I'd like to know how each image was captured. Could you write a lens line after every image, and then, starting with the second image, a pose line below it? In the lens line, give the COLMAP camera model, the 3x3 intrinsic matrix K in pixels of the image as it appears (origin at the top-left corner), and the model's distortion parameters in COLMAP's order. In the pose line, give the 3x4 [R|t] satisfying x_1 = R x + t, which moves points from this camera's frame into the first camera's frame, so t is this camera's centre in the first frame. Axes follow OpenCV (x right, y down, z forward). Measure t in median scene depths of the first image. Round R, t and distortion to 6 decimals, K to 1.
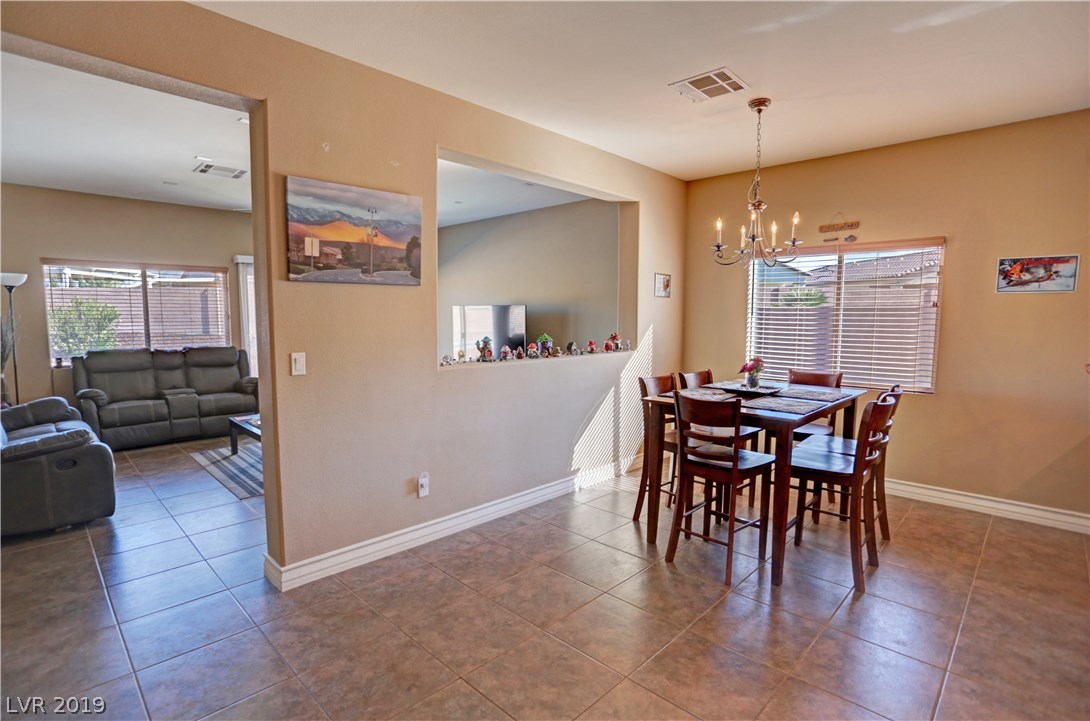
lens RADIAL K [[533.3, 0, 547.6], [0, 533.3, 364.1], [0, 0, 1]] dist [-0.057494, 0.024584]
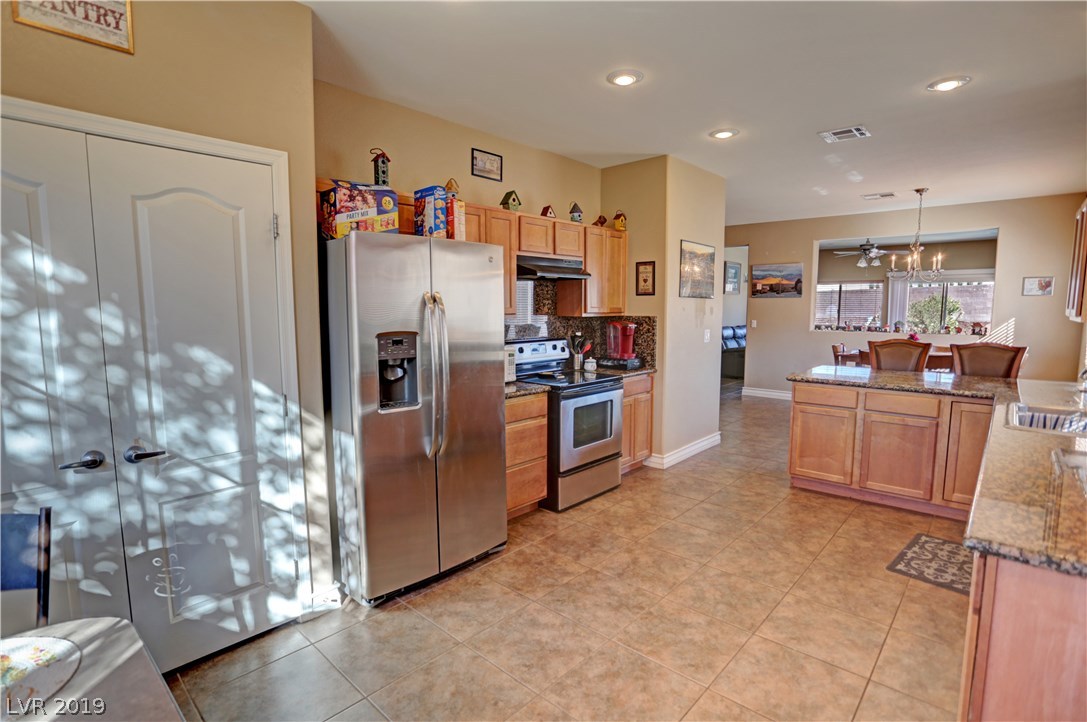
lens RADIAL K [[523.6, 0, 548.0], [0, 523.6, 363.1], [0, 0, 1]] dist [-0.064230, 0.027977]
pose [[0.033385, 0.106358, -0.993767, 1.998404], [-0.090179, 0.990586, 0.102988, 0.018721], [0.995366, 0.086179, 0.042662, -0.264135]]
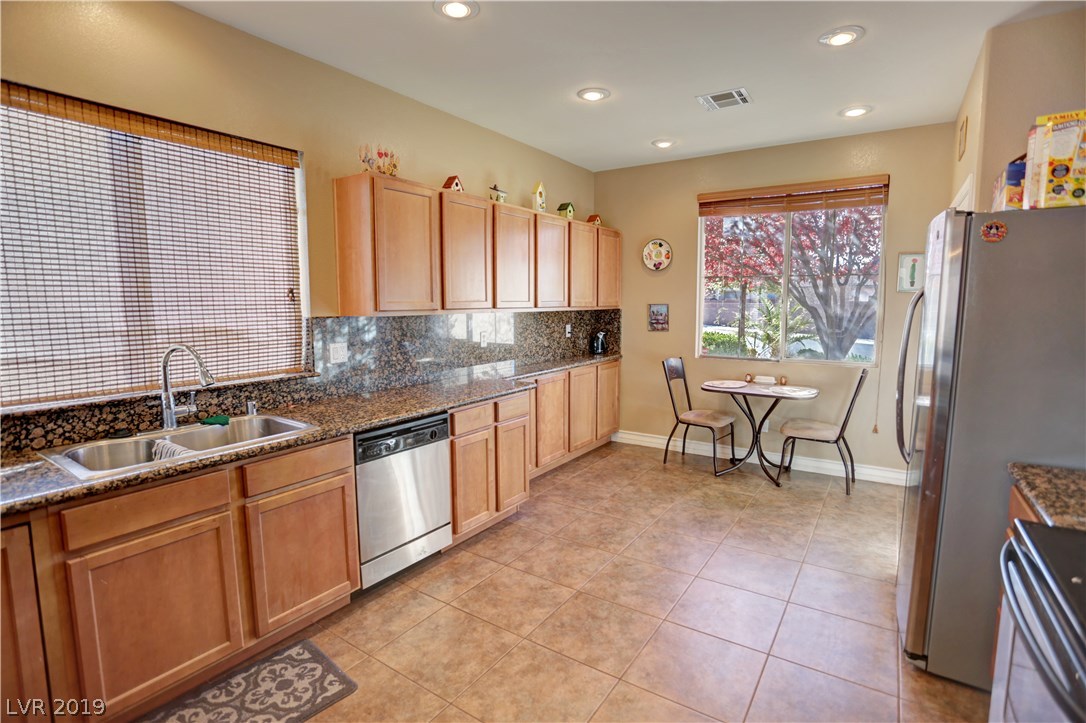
lens RADIAL K [[528.5, 0, 543.7], [0, 528.5, 360.3], [0, 0, 1]] dist [-0.073251, 0.029161]
pose [[-0.176243, -0.114456, 0.977670, 0.709694], [0.091936, 0.986961, 0.132117, -0.026624], [-0.980044, 0.113167, -0.163423, 0.188151]]
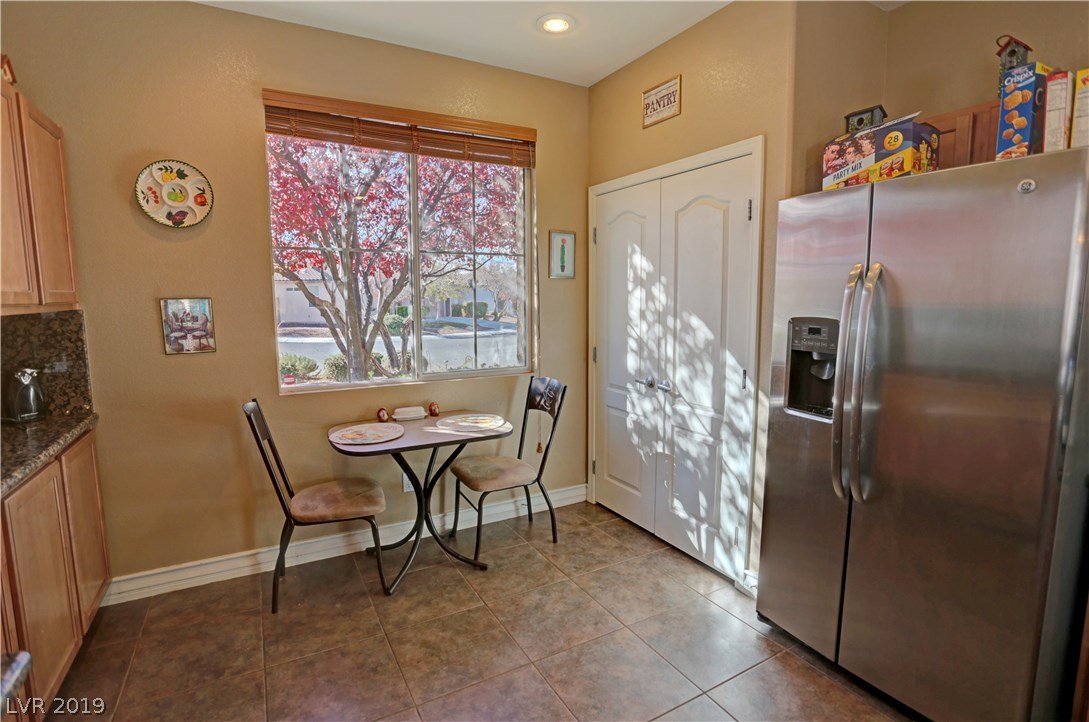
lens RADIAL K [[530.0, 0, 545.2], [0, 530.0, 359.8], [0, 0, 1]] dist [-0.073251, 0.029161]
pose [[-0.960259, -0.034831, 0.276928, 1.423159], [0.024965, 0.977488, 0.209511, -0.010176], [-0.277991, 0.208098, -0.937772, 0.153377]]
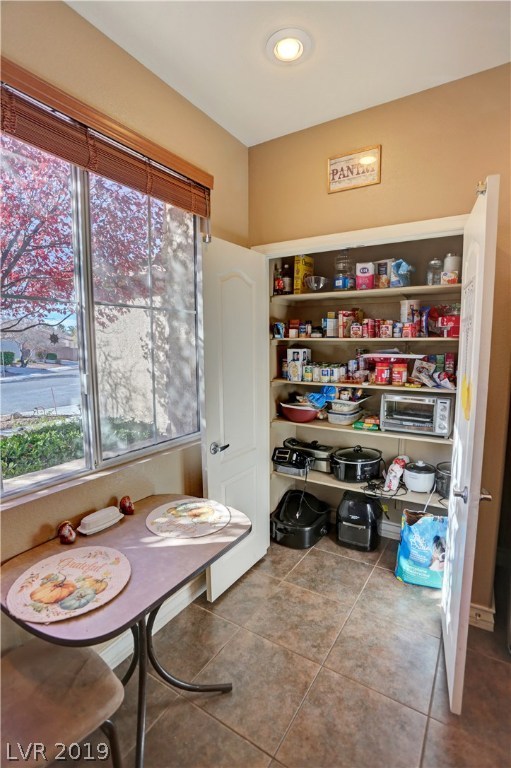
lens RADIAL K [[373.8, 0, 258.4], [0, 373.8, 384.4], [0, 0, 1]] dist [-0.073251, 0.029161]
pose [[-0.977215, 0.022880, -0.211016, 1.758148], [-0.019848, 0.979966, 0.198171, -0.001703], [0.211323, 0.197844, -0.957184, -0.128732]]
